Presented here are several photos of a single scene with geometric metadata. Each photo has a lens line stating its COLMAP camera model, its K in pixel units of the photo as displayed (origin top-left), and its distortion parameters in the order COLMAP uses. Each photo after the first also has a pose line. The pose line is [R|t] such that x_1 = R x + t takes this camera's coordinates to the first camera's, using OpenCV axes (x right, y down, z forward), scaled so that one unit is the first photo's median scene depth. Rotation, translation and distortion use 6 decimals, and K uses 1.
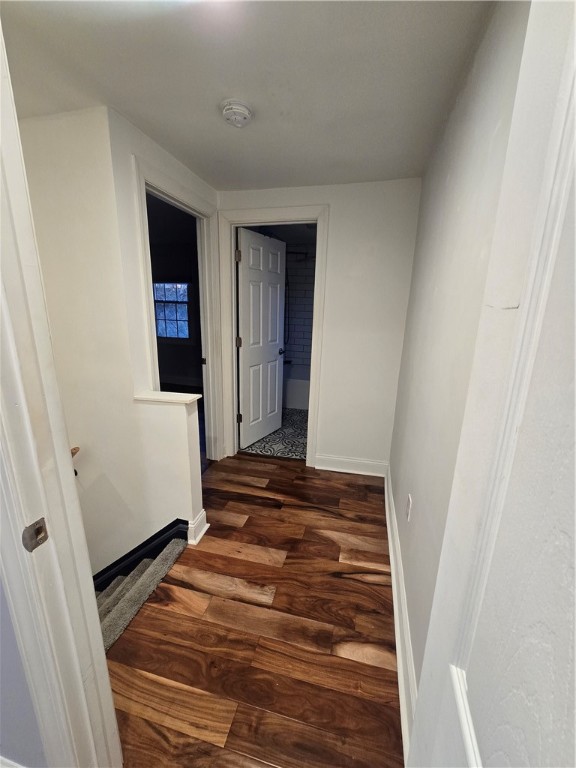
lens RADIAL K [[314.6, 0, 292.7], [0, 314.6, 386.7], [0, 0, 1]] dist [-0.005234, 0.001116]
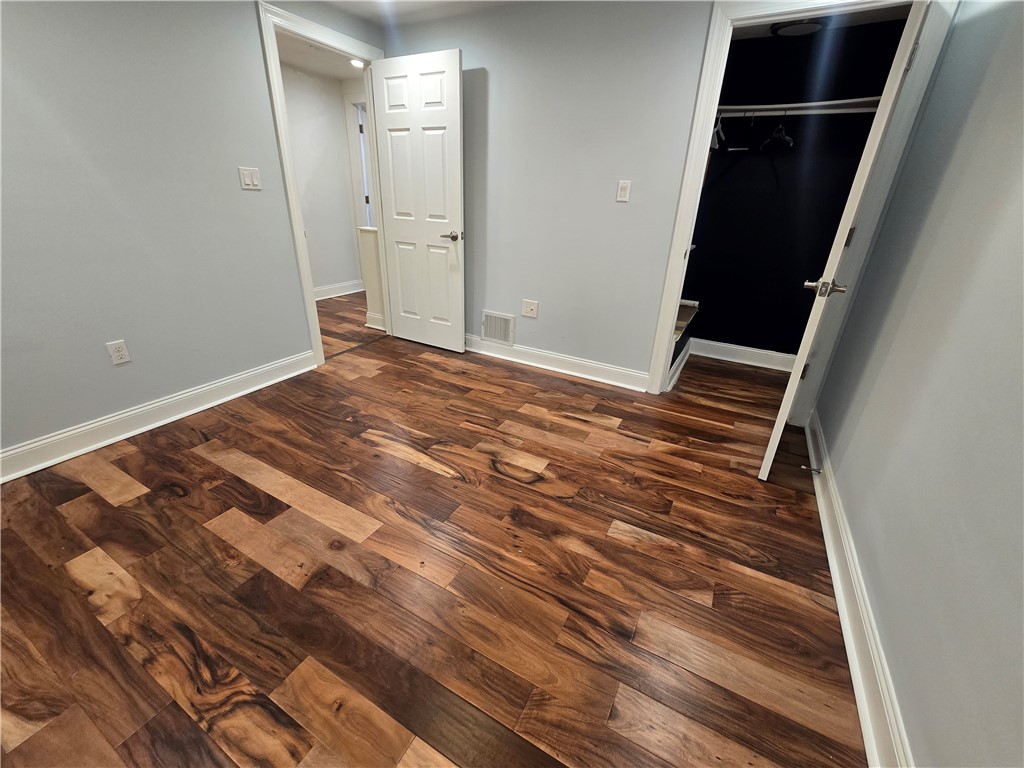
lens RADIAL K [[419.5, 0, 515.9], [0, 419.5, 380.3], [0, 0, 1]] dist [-0.005234, 0.001116]
pose [[-0.961144, -0.169590, 0.217809, -1.738877], [0.003462, 0.781564, 0.623815, -0.720521], [-0.276024, 0.600330, -0.750609, 2.982107]]
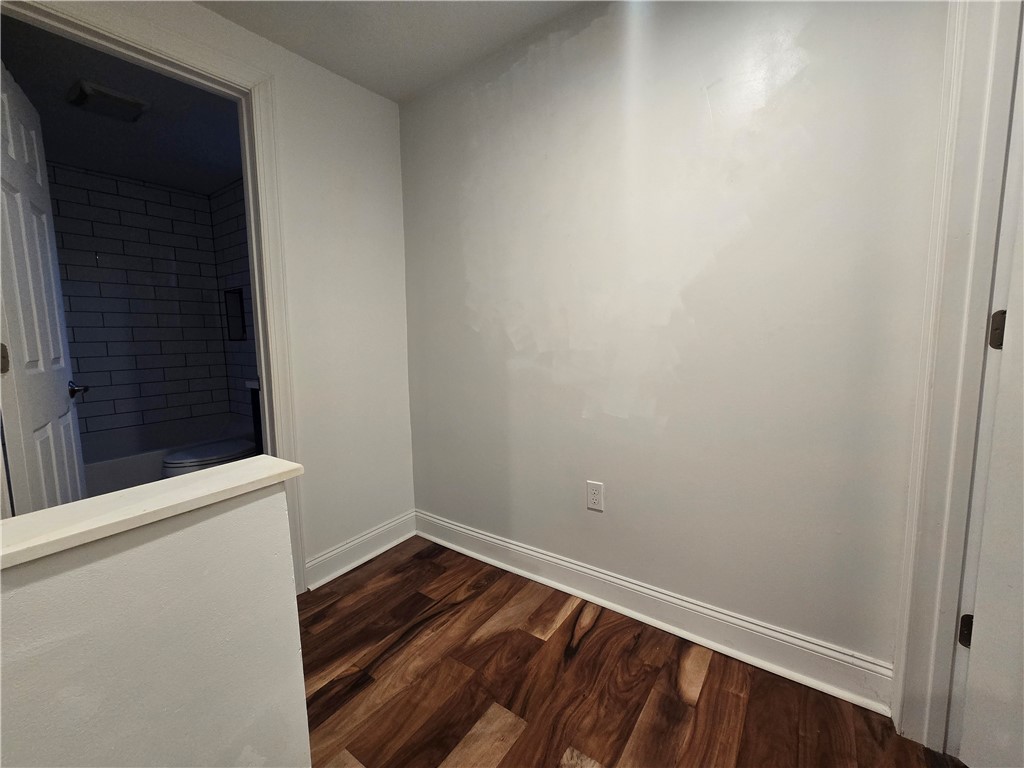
lens RADIAL K [[419.5, 0, 512.9], [0, 419.5, 380.6], [0, 0, 1]] dist [-0.005234, 0.001116]
pose [[0.373445, -0.131919, 0.918225, -0.616797], [0.259626, 0.965143, 0.033069, 0.004686], [-0.890580, 0.226045, 0.394677, 0.642104]]
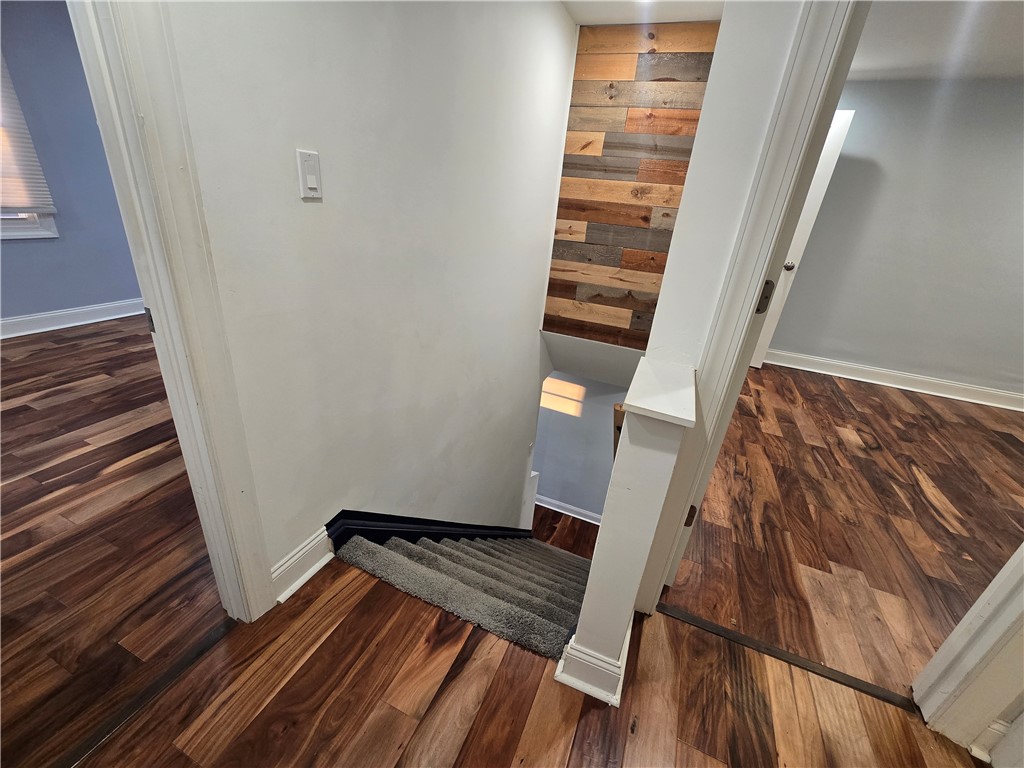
lens RADIAL K [[419.5, 0, 514.0], [0, 419.5, 376.2], [0, 0, 1]] dist [-0.005234, 0.001116]
pose [[-0.161917, 0.349845, -0.922709, 0.149000], [-0.339279, 0.858308, 0.384964, -0.135178], [0.926646, 0.375388, -0.020280, 0.870588]]
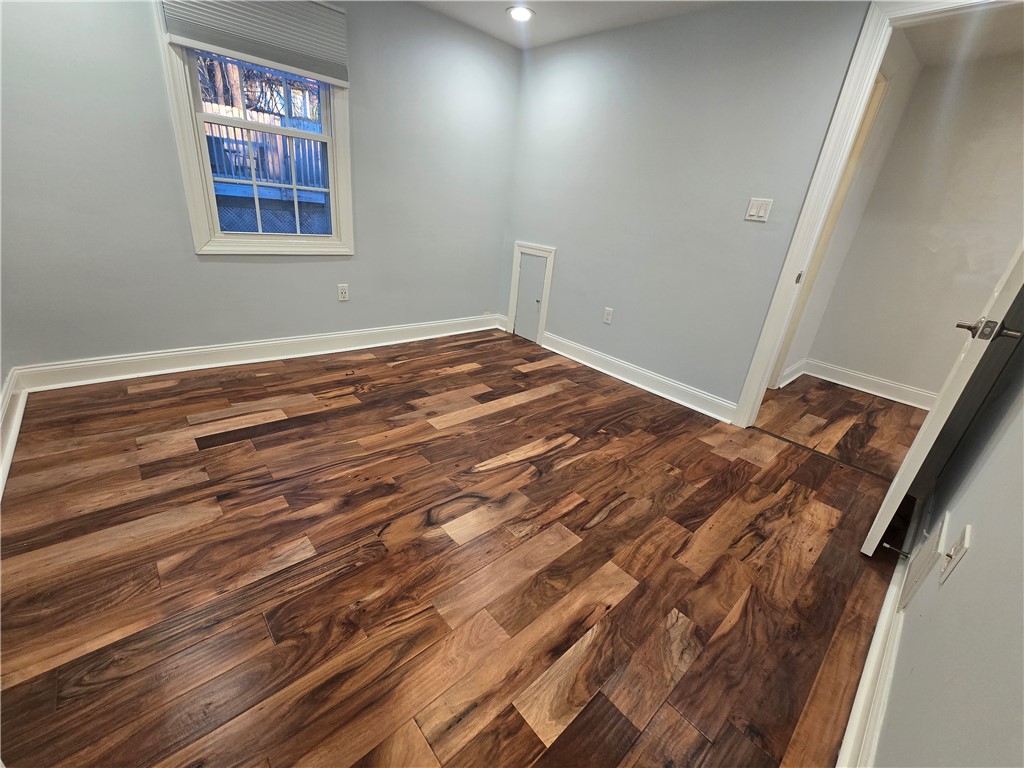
lens RADIAL K [[419.5, 0, 509.4], [0, 419.5, 378.4], [0, 0, 1]] dist [-0.005234, 0.001116]
pose [[0.571845, -0.292078, 0.766606, -2.125511], [0.129540, 0.954898, 0.267188, -0.309234], [-0.810070, -0.053484, 0.583889, 1.555651]]
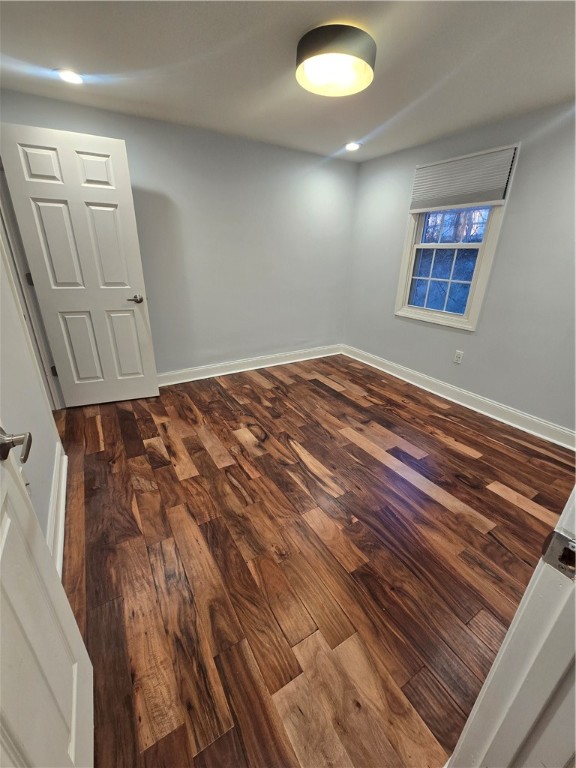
lens RADIAL K [[314.6, 0, 293.0], [0, 314.6, 384.7], [0, 0, 1]] dist [-0.005234, 0.001116]
pose [[0.706409, 0.255882, -0.659933, -0.474067], [-0.180132, 0.966660, 0.181994, -0.275632], [0.684499, -0.009687, 0.728949, 1.263752]]
